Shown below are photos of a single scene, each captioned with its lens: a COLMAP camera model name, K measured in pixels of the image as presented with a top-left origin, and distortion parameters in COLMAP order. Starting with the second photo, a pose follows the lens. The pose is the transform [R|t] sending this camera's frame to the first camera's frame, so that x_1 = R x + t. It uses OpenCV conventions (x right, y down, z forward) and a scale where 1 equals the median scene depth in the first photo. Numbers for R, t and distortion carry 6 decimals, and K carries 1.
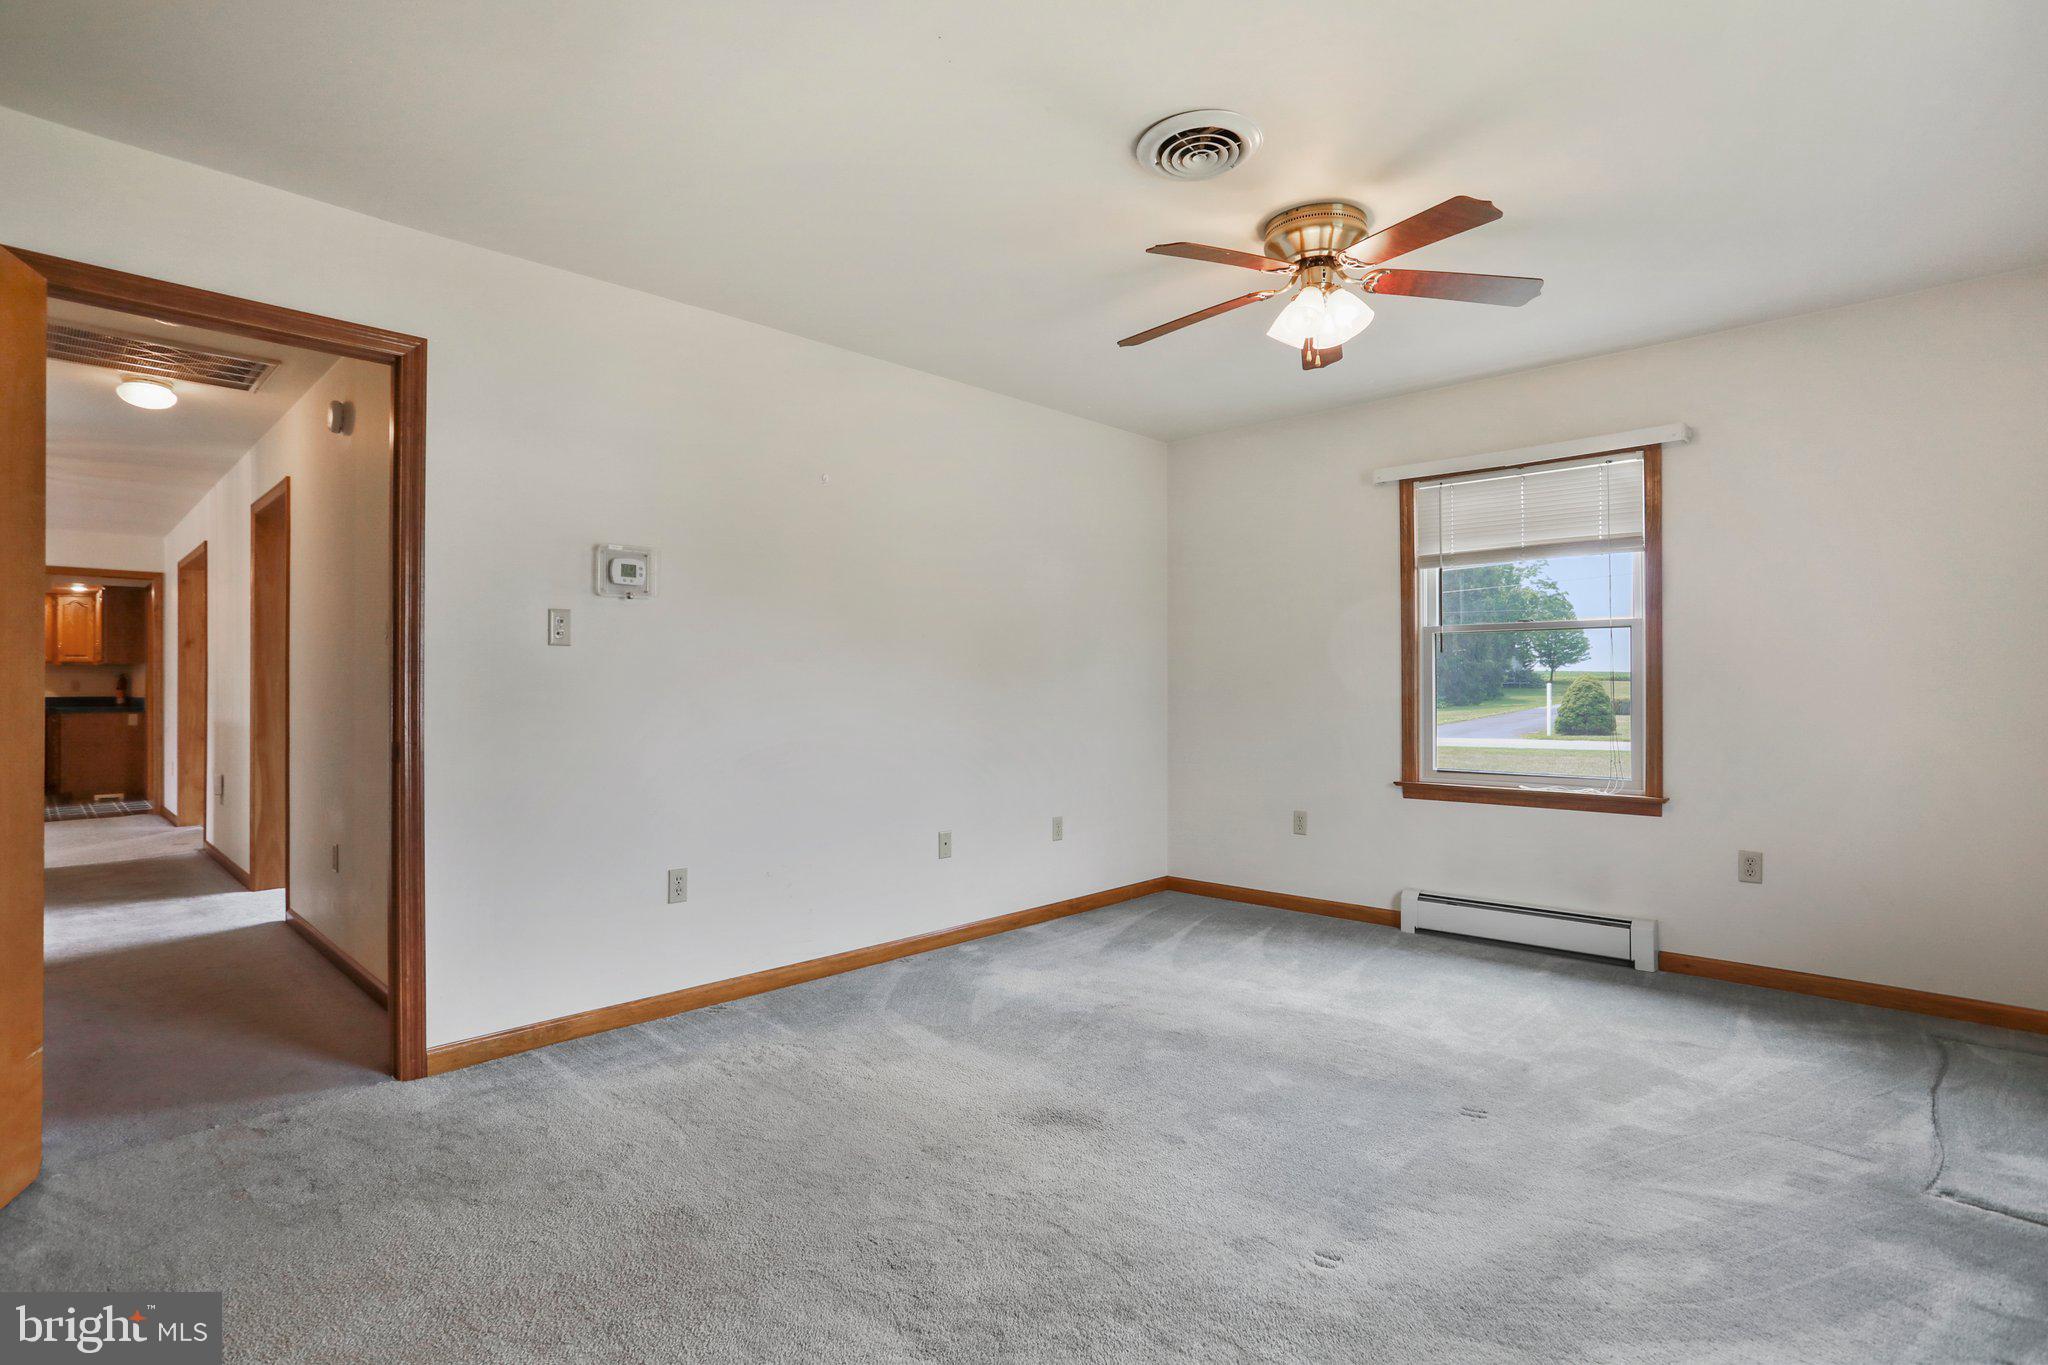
lens RADIAL K [[992.4, 0, 1031.0], [0, 992.4, 687.0], [0, 0, 1]] dist [-0.029973, 0.012878]
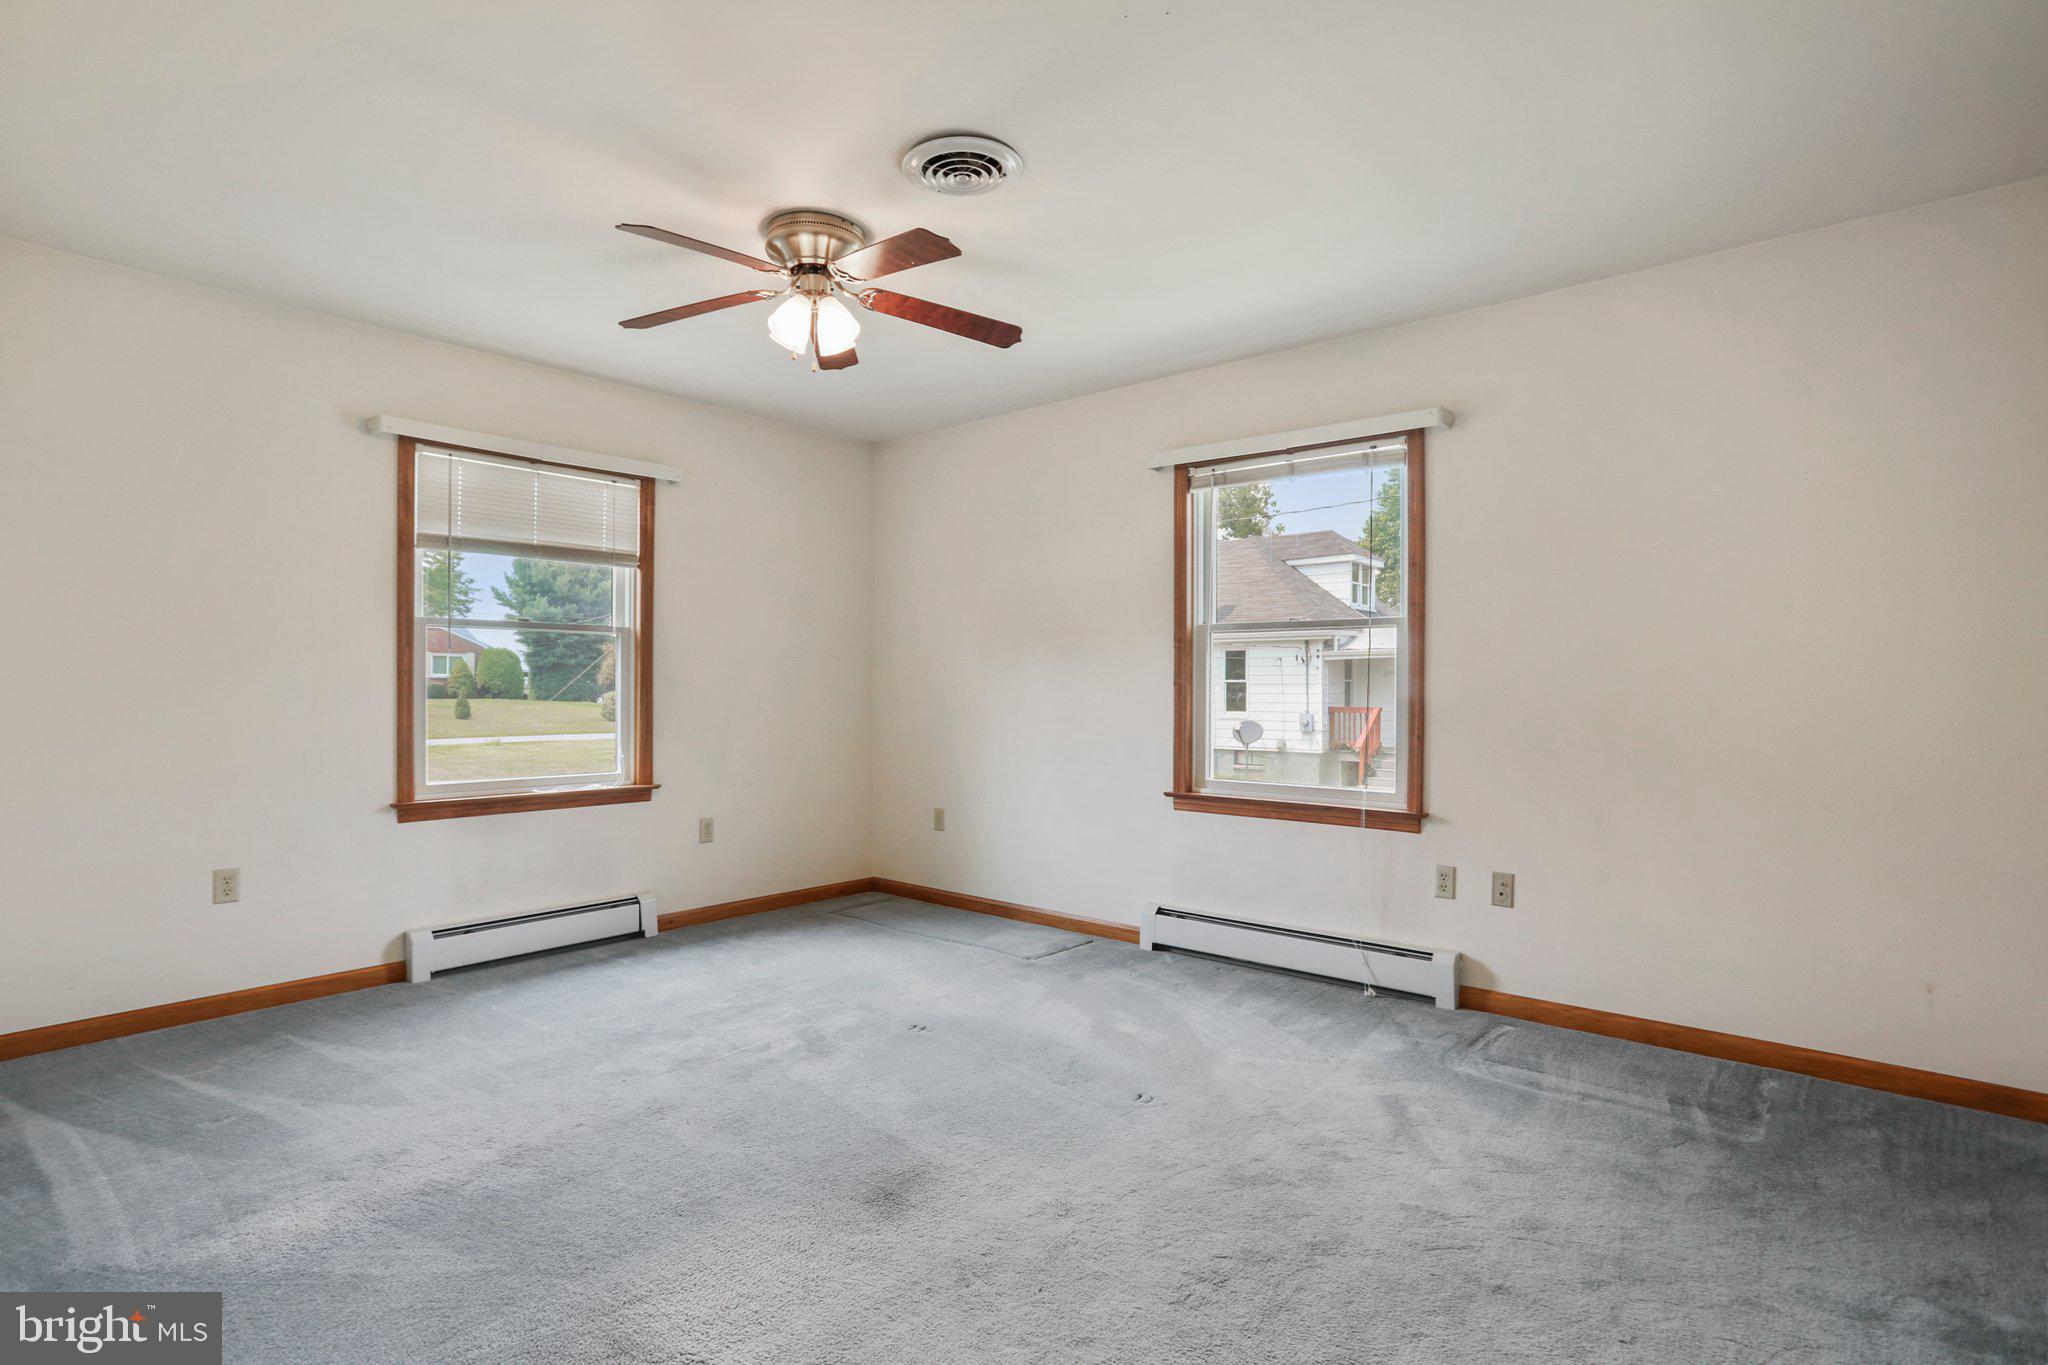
lens RADIAL K [[992.4, 0, 1019.7], [0, 992.4, 699.2], [0, 0, 1]] dist [-0.029973, 0.012878]
pose [[-0.040781, -0.006922, 0.999144, -0.535890], [-0.003701, 0.999970, 0.006777, 0.002049], [-0.999161, -0.003422, -0.040806, 0.603948]]
